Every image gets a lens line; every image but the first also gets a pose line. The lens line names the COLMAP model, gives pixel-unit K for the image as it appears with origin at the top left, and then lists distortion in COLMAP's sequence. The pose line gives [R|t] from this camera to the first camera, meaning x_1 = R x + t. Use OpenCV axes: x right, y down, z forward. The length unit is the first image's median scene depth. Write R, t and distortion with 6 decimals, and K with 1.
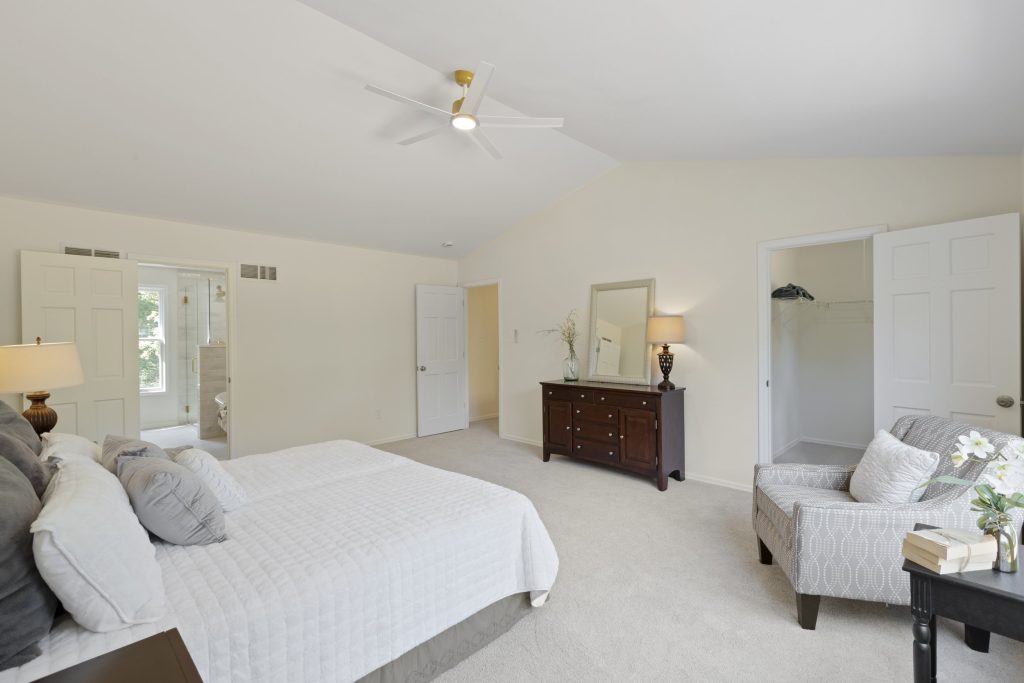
lens RADIAL K [[454.9, 0, 513.5], [0, 454.9, 336.9], [0, 0, 1]] dist [0.002939, 0.000475]
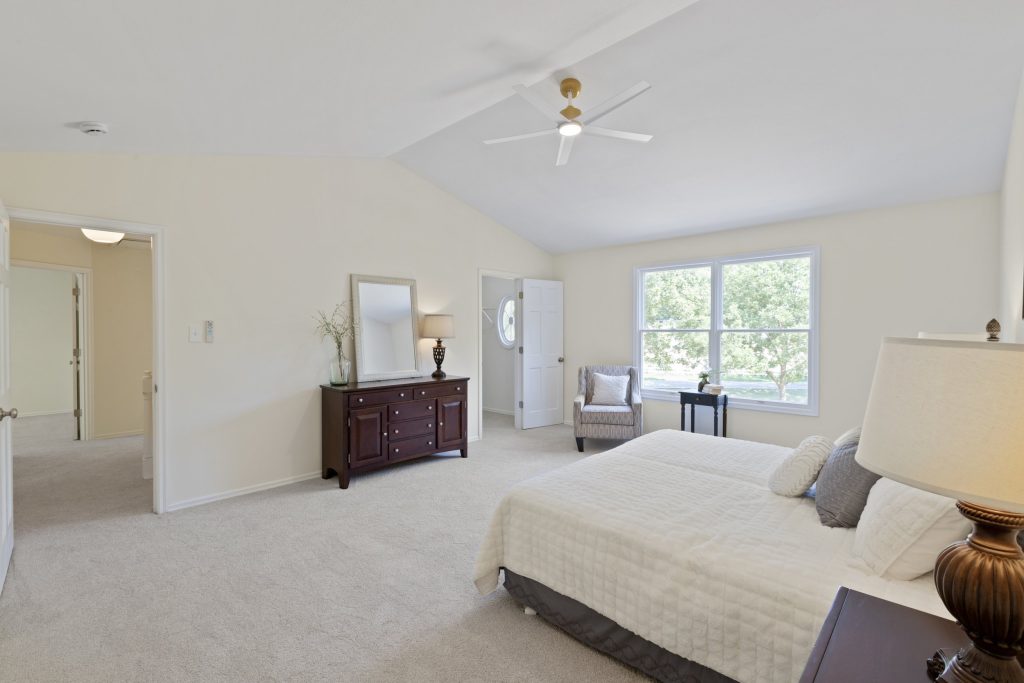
lens RADIAL K [[454.9, 0, 513.4], [0, 454.9, 340.7], [0, 0, 1]] dist [0.002939, 0.000475]
pose [[-0.023093, -0.010373, 0.999680, -0.837843], [0.004107, 0.999937, 0.010470, 0.008330], [-0.999725, 0.004347, -0.023049, 0.825727]]
